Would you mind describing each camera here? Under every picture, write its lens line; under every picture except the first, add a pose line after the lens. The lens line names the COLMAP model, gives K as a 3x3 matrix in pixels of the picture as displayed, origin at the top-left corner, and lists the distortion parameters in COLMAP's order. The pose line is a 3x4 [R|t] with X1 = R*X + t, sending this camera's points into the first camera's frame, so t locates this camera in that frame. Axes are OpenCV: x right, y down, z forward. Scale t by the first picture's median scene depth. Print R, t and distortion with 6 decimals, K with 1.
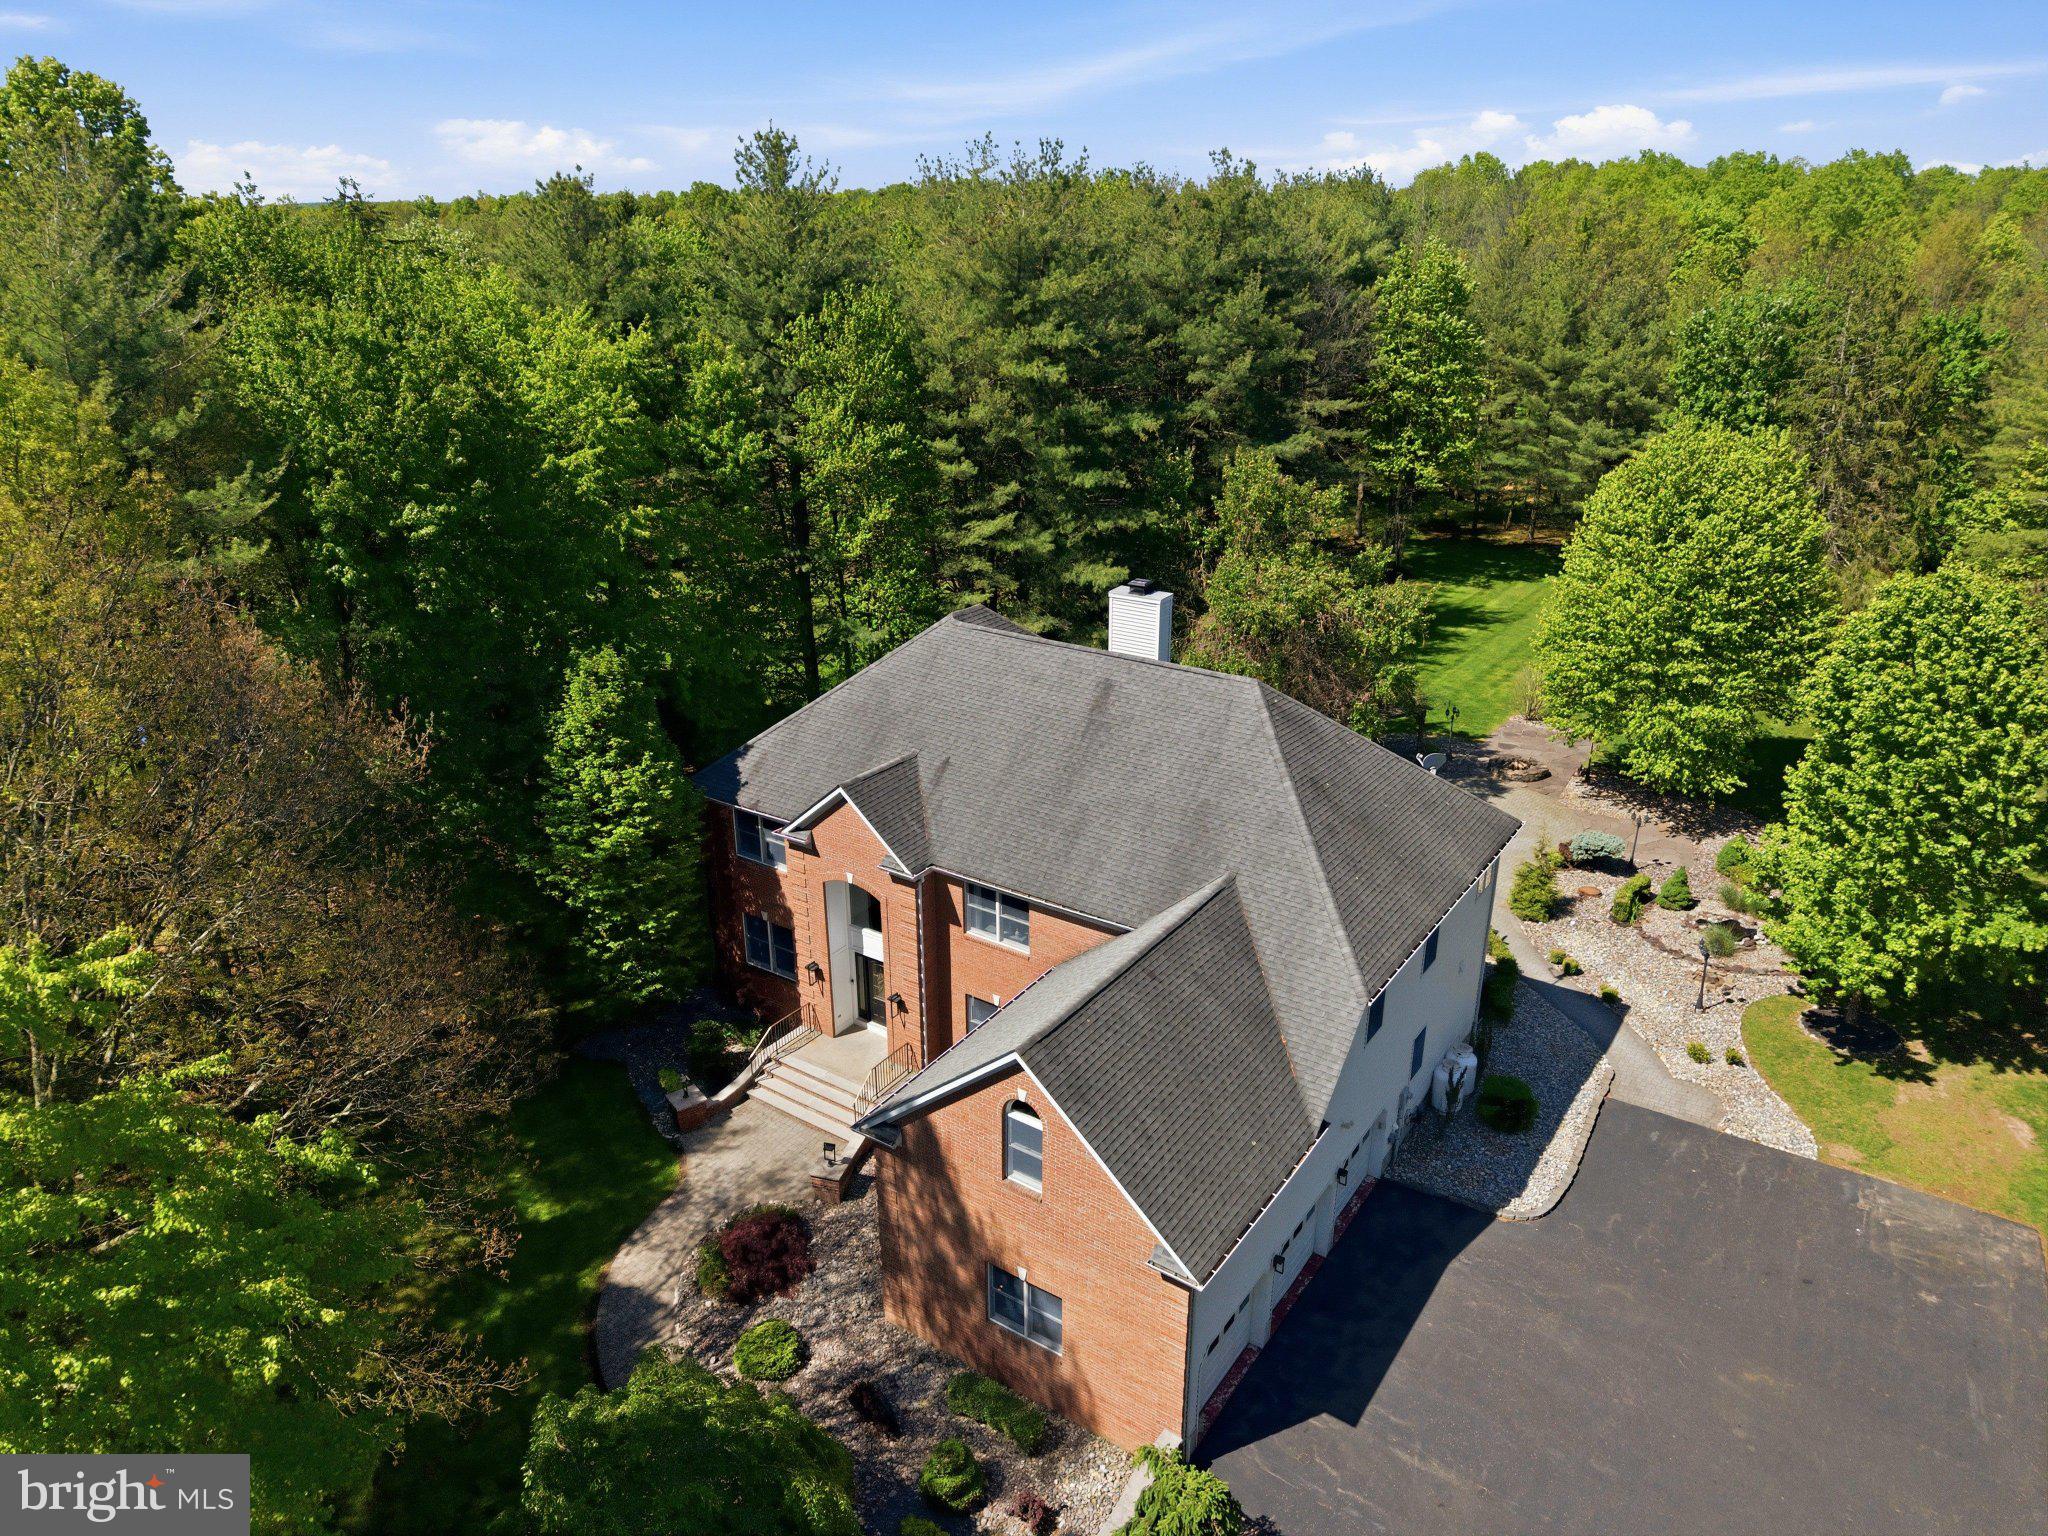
lens RADIAL K [[1392.7, 0, 1024.0], [0, 1392.7, 768.0], [0, 0, 1]] dist [0.001587, 0.000169]
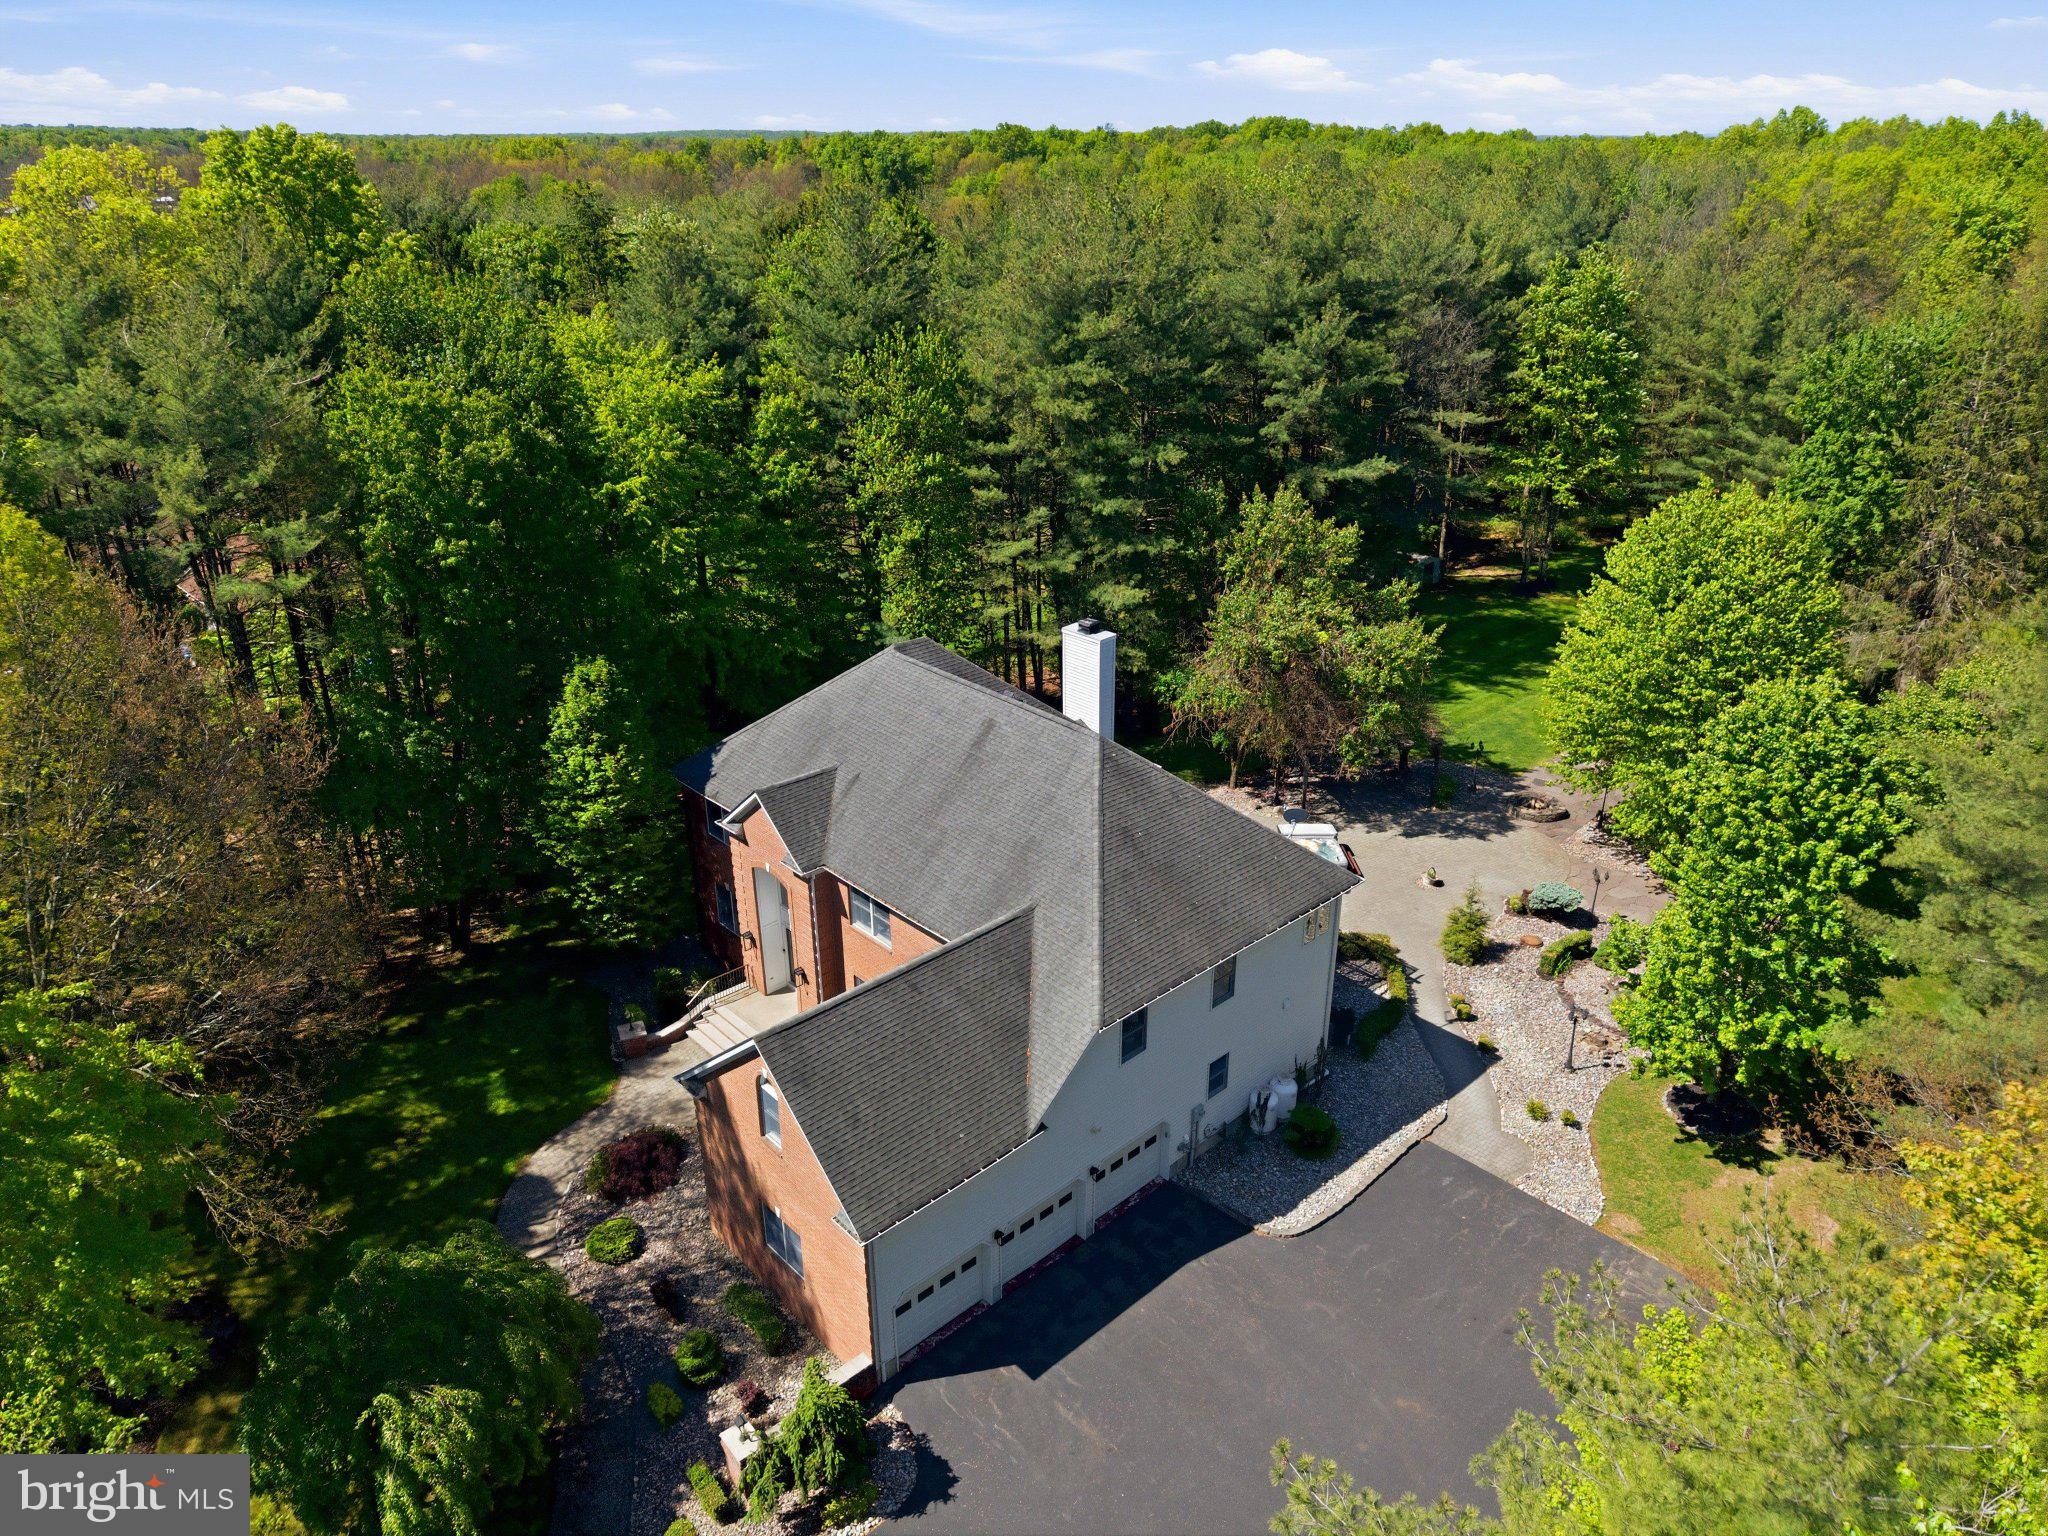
lens RADIAL K [[1399.3, 0, 1022.9], [0, 1399.3, 758.3], [0, 0, 1]] dist [0.003355, 0.003007]
pose [[0.975078, 0.089753, -0.202900, 0.298818], [-0.081806, 0.995528, 0.047235, -0.081685], [0.206232, -0.029459, 0.978060, -0.116096]]
